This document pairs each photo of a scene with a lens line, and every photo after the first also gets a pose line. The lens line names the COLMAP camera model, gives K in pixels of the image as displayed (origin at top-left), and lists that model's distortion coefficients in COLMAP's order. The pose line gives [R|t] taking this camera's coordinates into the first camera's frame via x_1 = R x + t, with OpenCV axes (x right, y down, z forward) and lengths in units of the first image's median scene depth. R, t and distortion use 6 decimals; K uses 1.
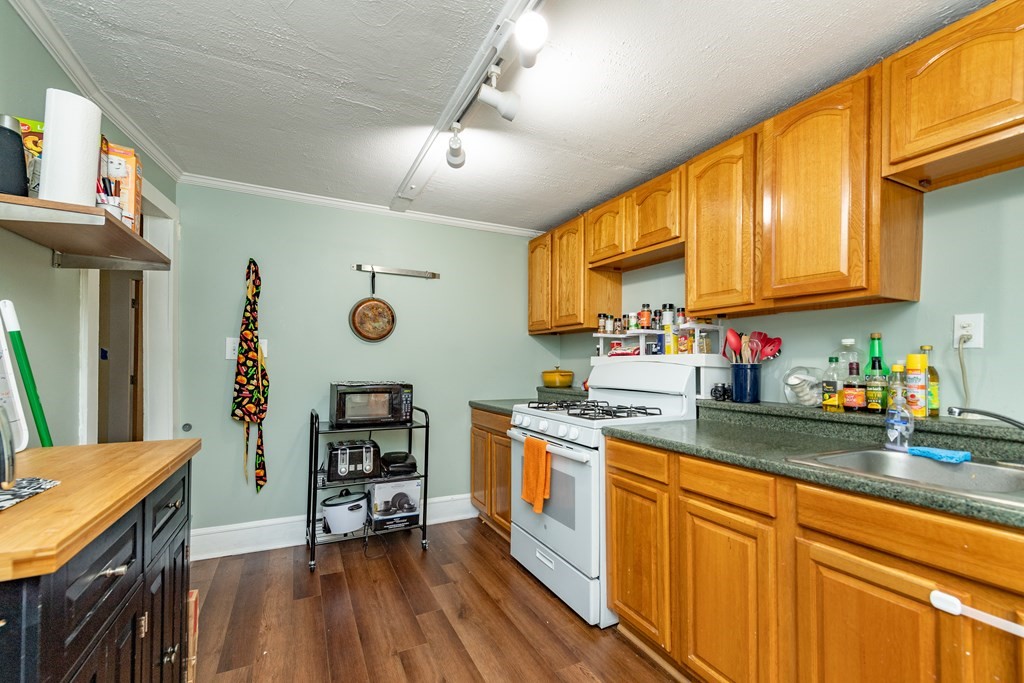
lens RADIAL K [[407.7, 0, 476.8], [0, 407.7, 358.8], [0, 0, 1]] dist [0.013374, -0.002672]
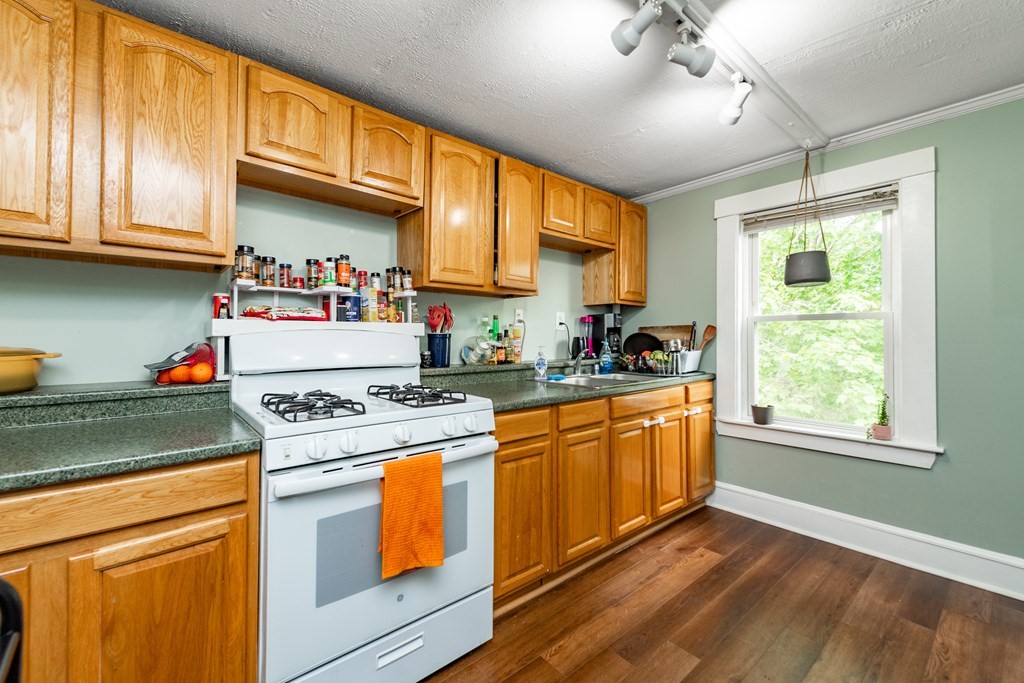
lens RADIAL K [[407.7, 0, 507.9], [0, 407.7, 340.6], [0, 0, 1]] dist [0.013374, -0.002672]
pose [[-0.255943, -0.011198, 0.966627, -0.477124], [-0.014462, 0.999865, 0.007754, 0.018938], [-0.966584, -0.011995, -0.256070, 1.035992]]
